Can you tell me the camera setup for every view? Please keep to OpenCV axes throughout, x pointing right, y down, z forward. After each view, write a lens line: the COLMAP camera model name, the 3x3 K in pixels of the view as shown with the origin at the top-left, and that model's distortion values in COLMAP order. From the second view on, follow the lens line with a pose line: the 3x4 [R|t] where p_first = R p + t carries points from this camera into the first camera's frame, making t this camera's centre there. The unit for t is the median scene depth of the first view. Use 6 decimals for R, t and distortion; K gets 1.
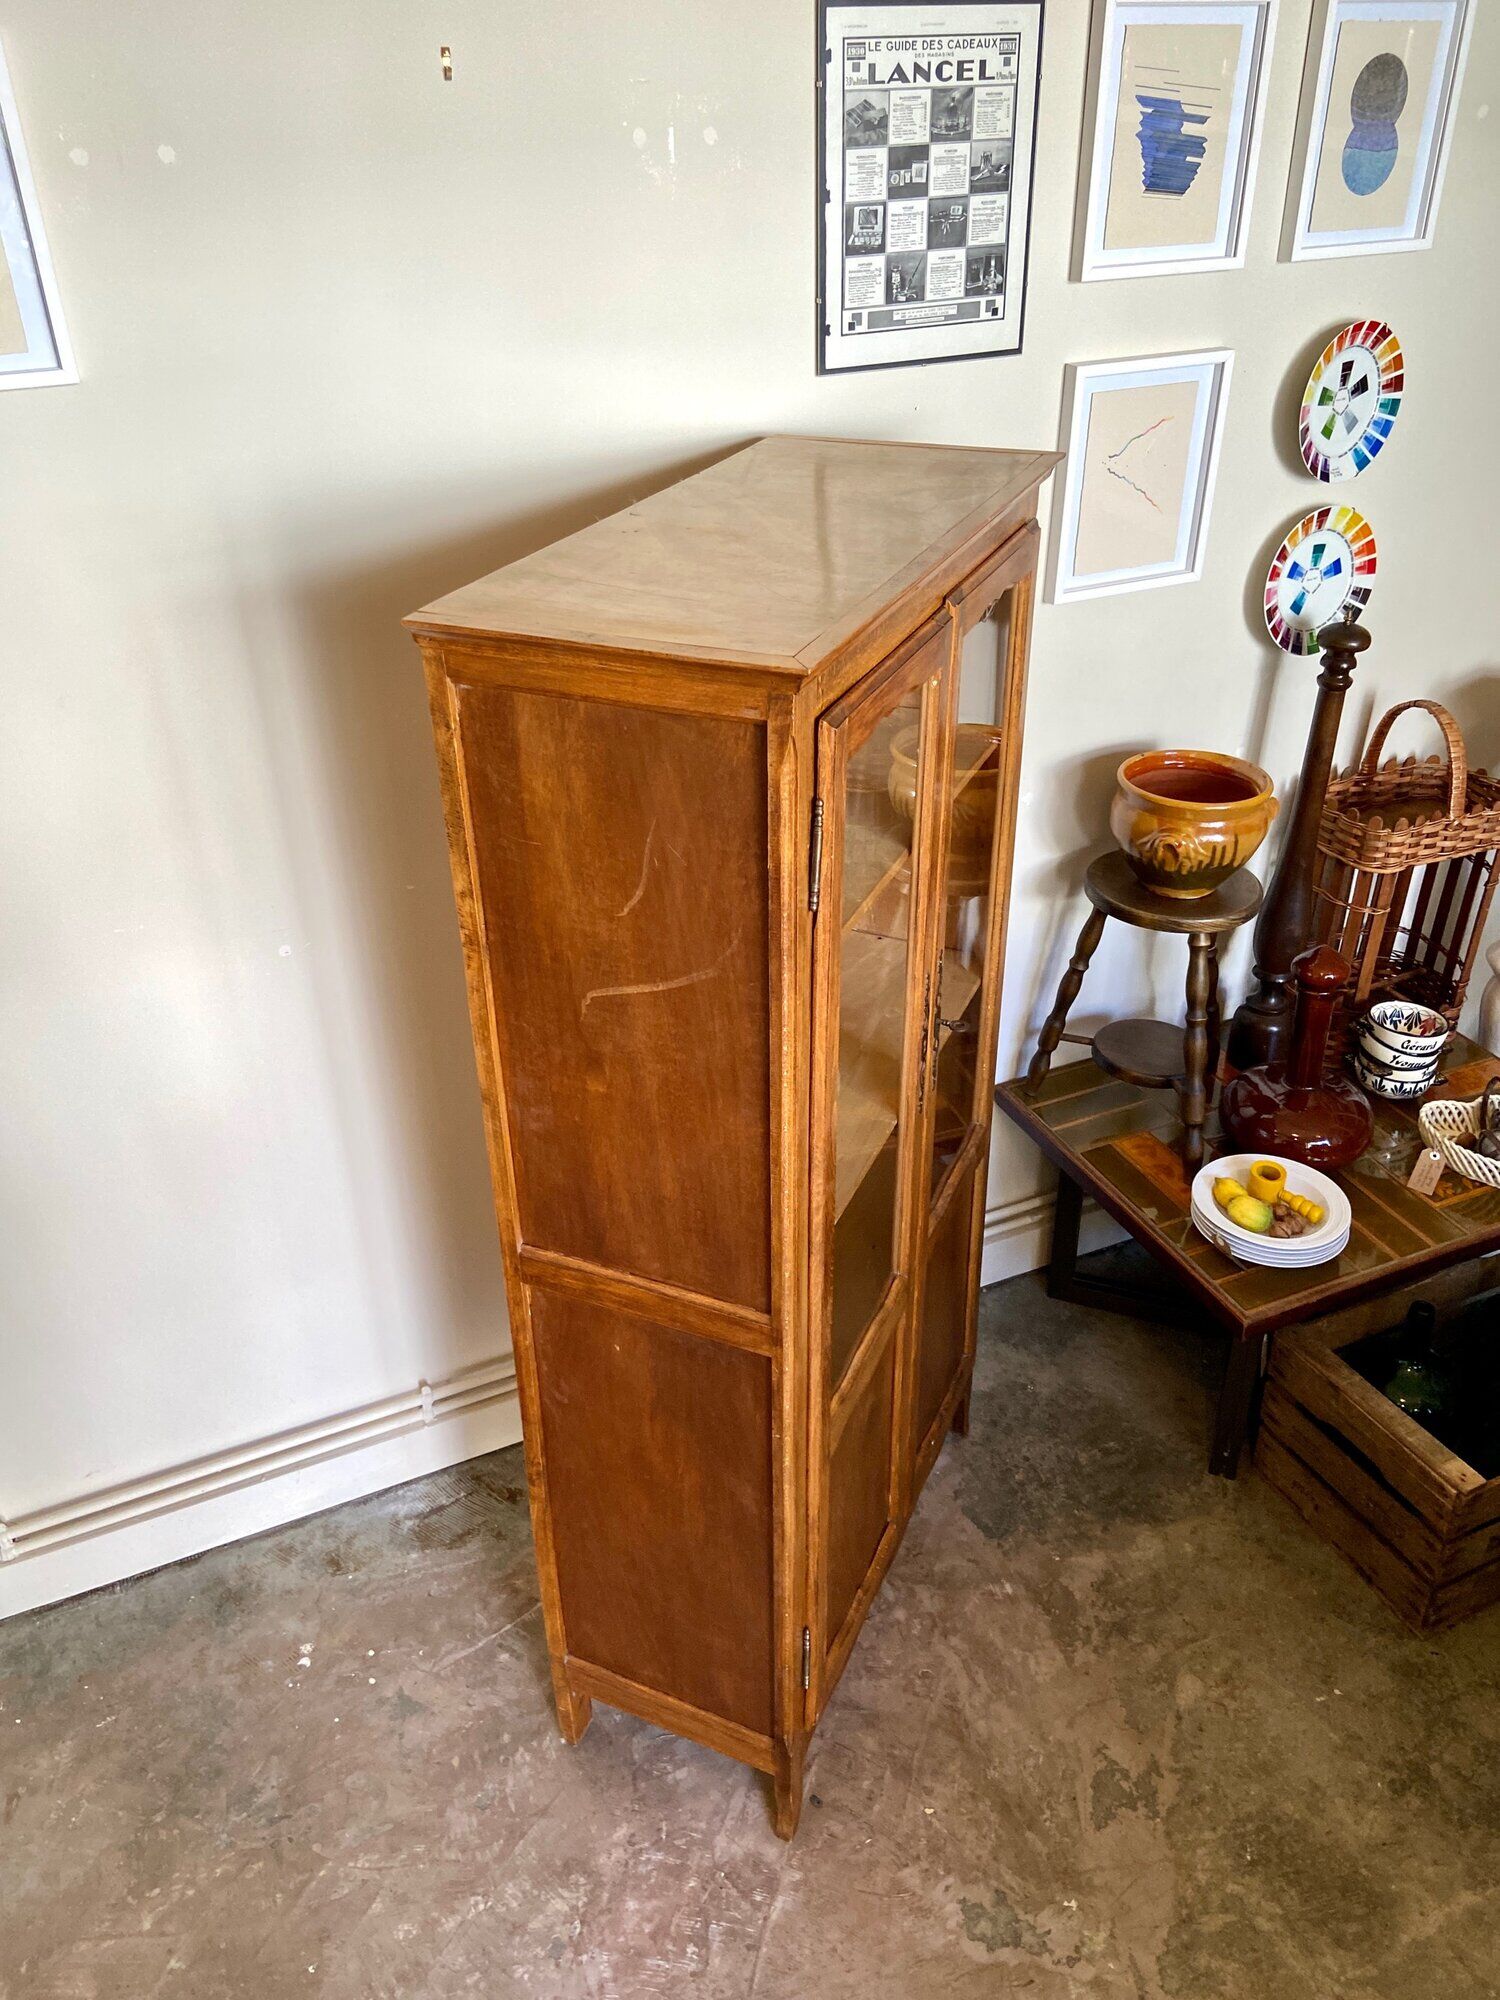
lens RADIAL K [[1527.9, 0, 749.8], [0, 1527.9, 1018.3], [0, 0, 1]] dist [0.117313, -0.148675]
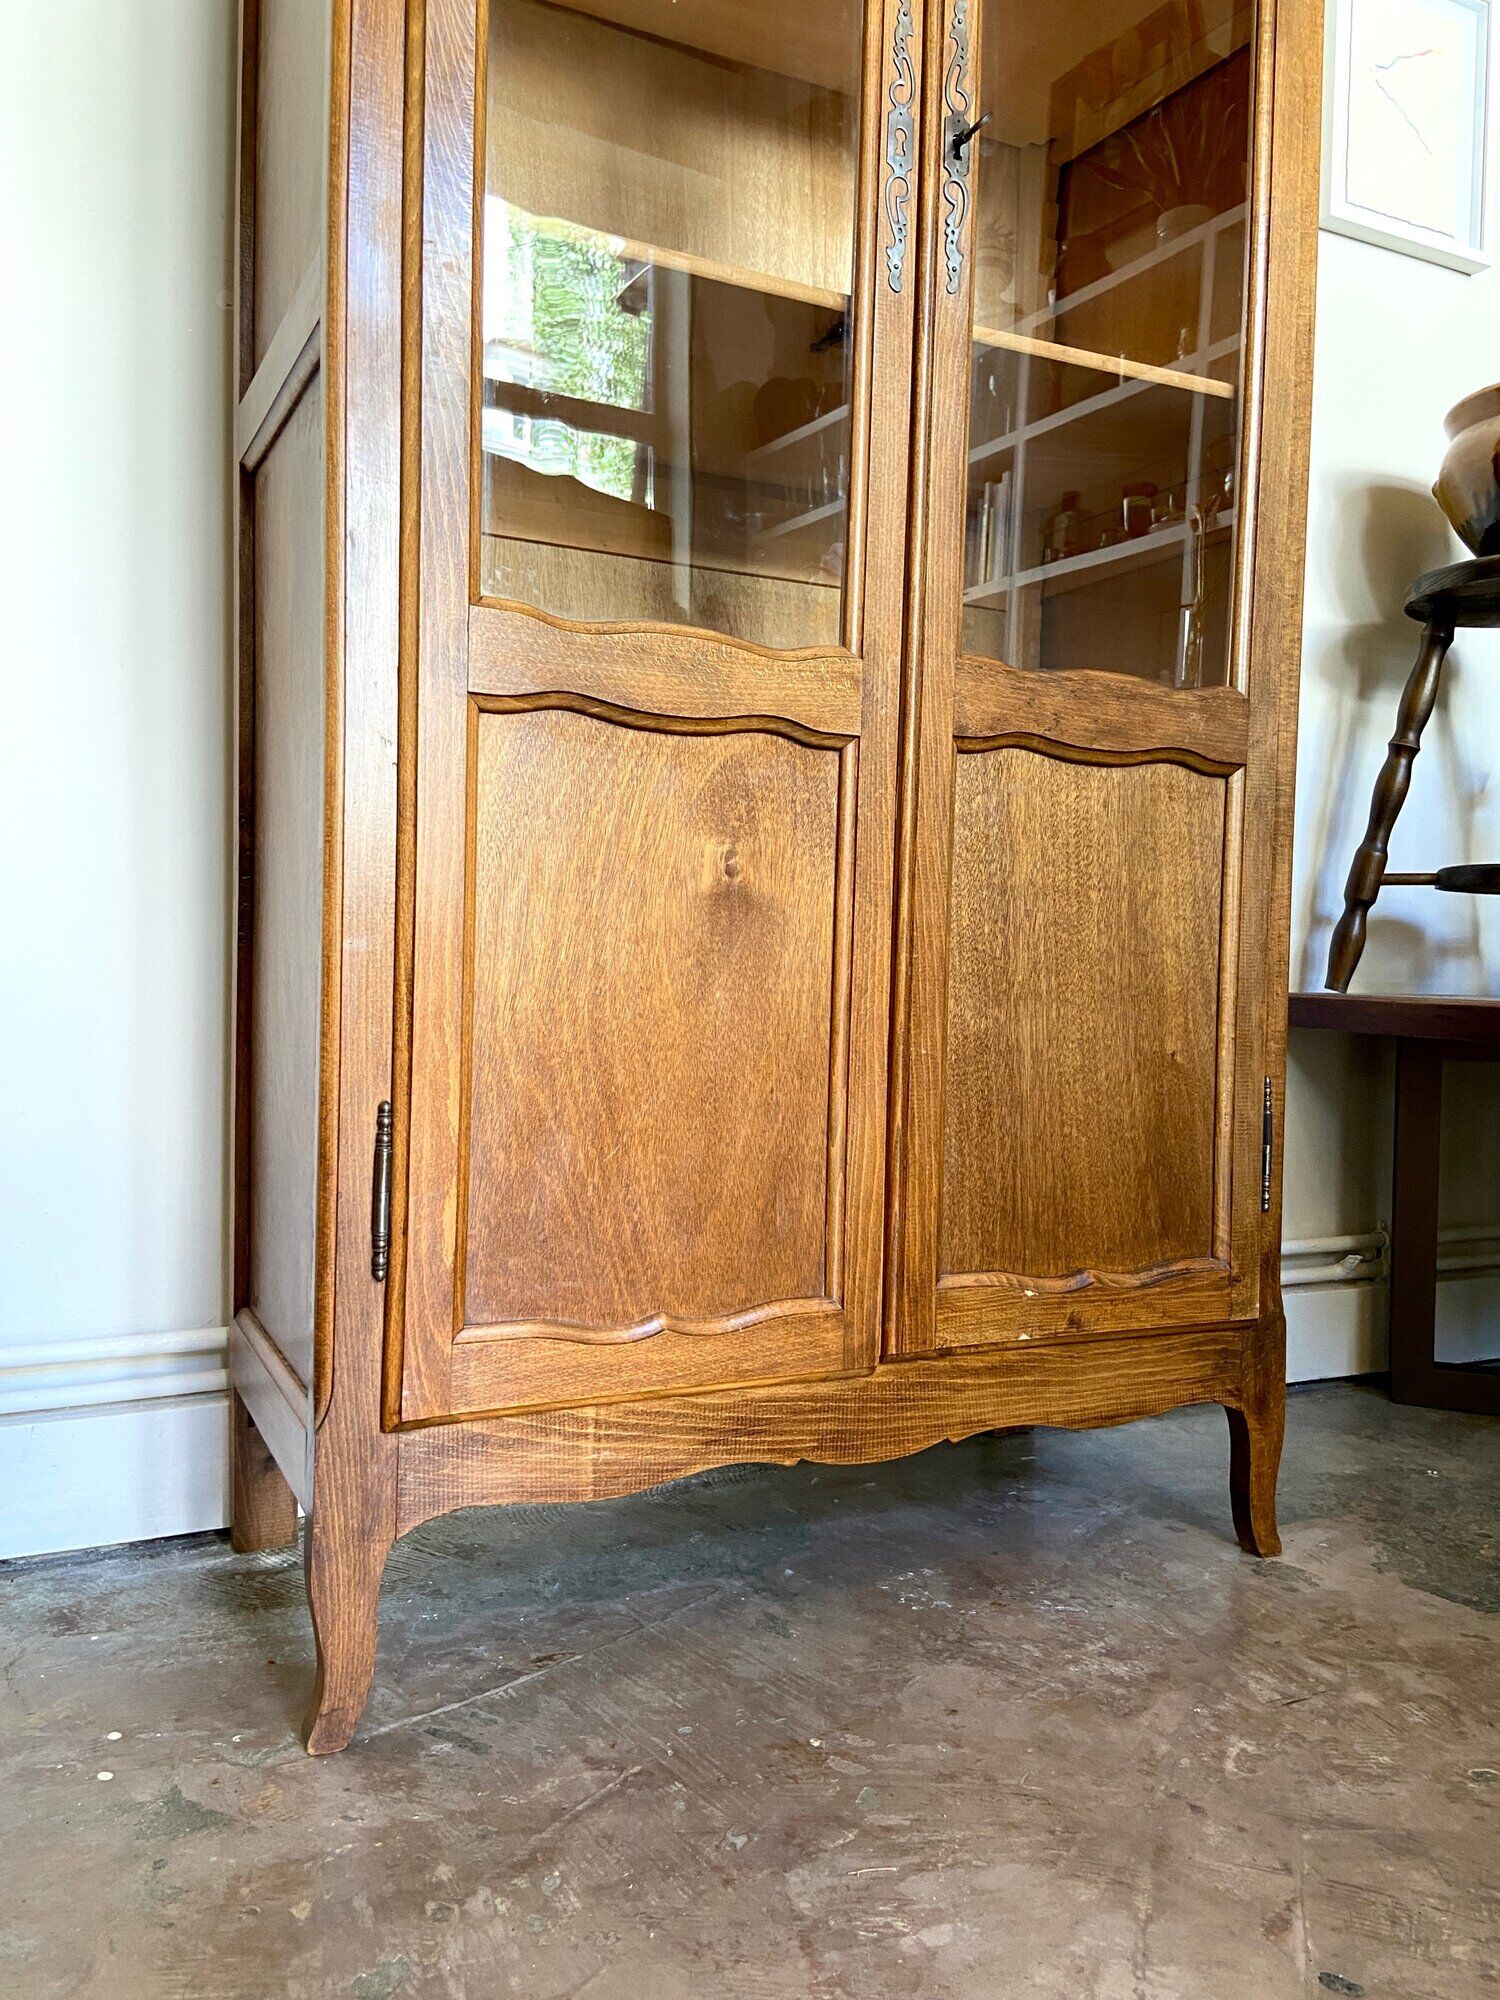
lens RADIAL K [[1527.9, 0, 737.8], [0, 1527.9, 1001.3], [0, 0, 1]] dist [0.117313, -0.148675]
pose [[0.998588, 0.039446, 0.035579, -0.112414], [-0.016067, 0.862685, -0.505486, 0.490146], [-0.050633, 0.504201, 0.862101, 0.595725]]
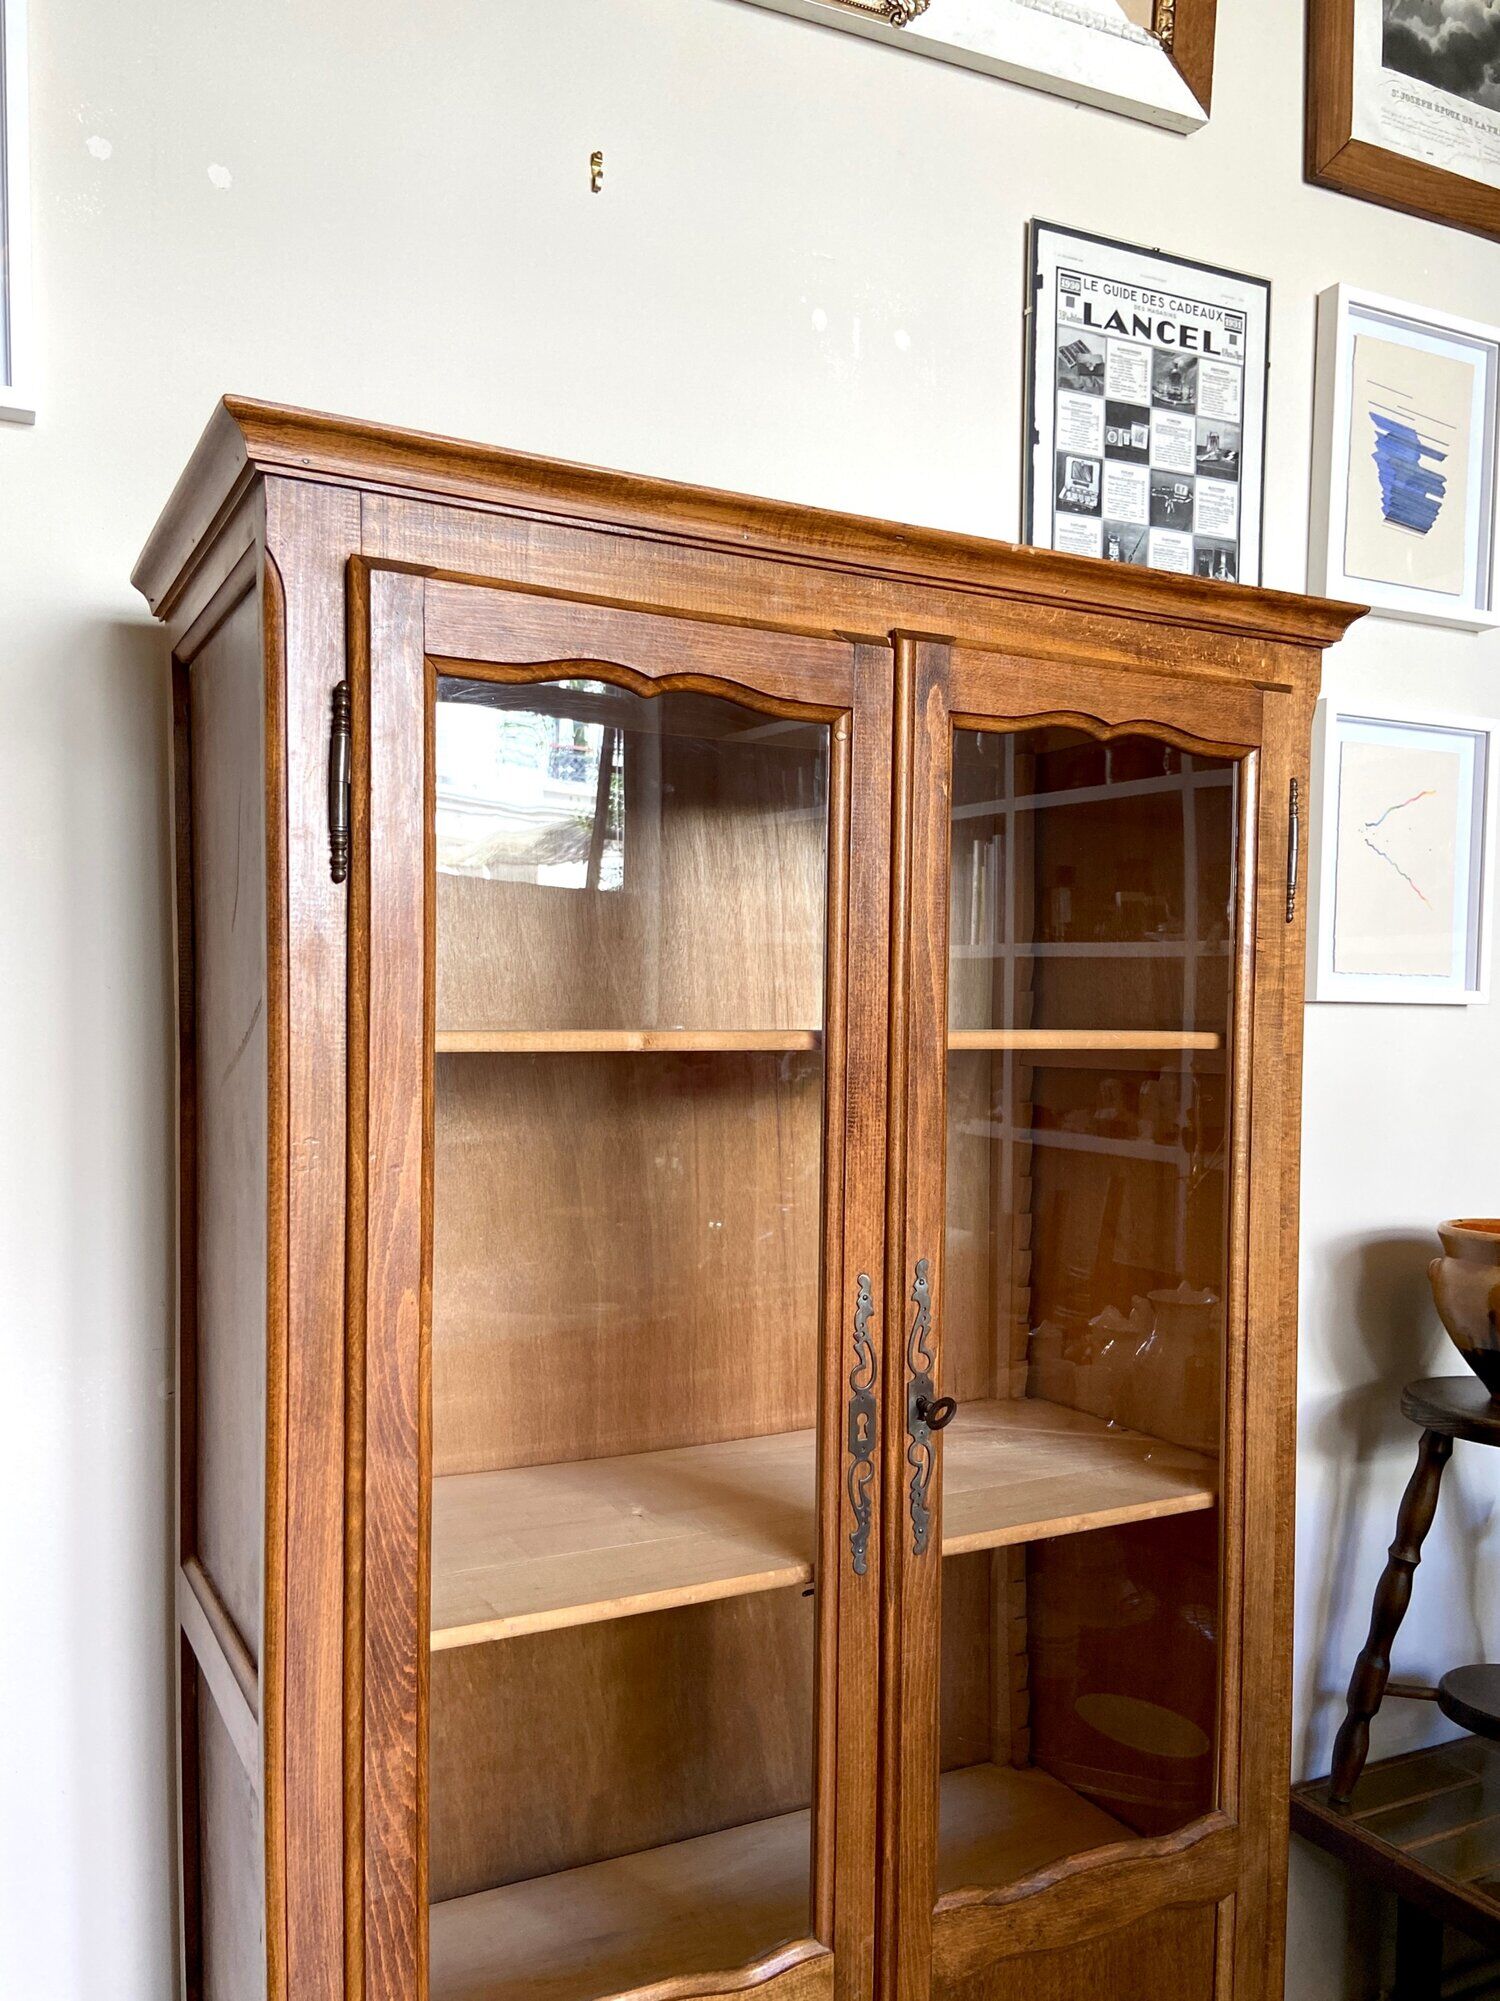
lens RADIAL K [[1598.9, 0, 755.3], [0, 1598.9, 1097.0], [0, 0, 1]] dist [0.086496, -0.078157]
pose [[0.998454, 0.023988, 0.050144, -0.114227], [0.003692, 0.871482, -0.490413, 0.156941], [-0.055464, 0.489840, 0.870046, 0.403319]]
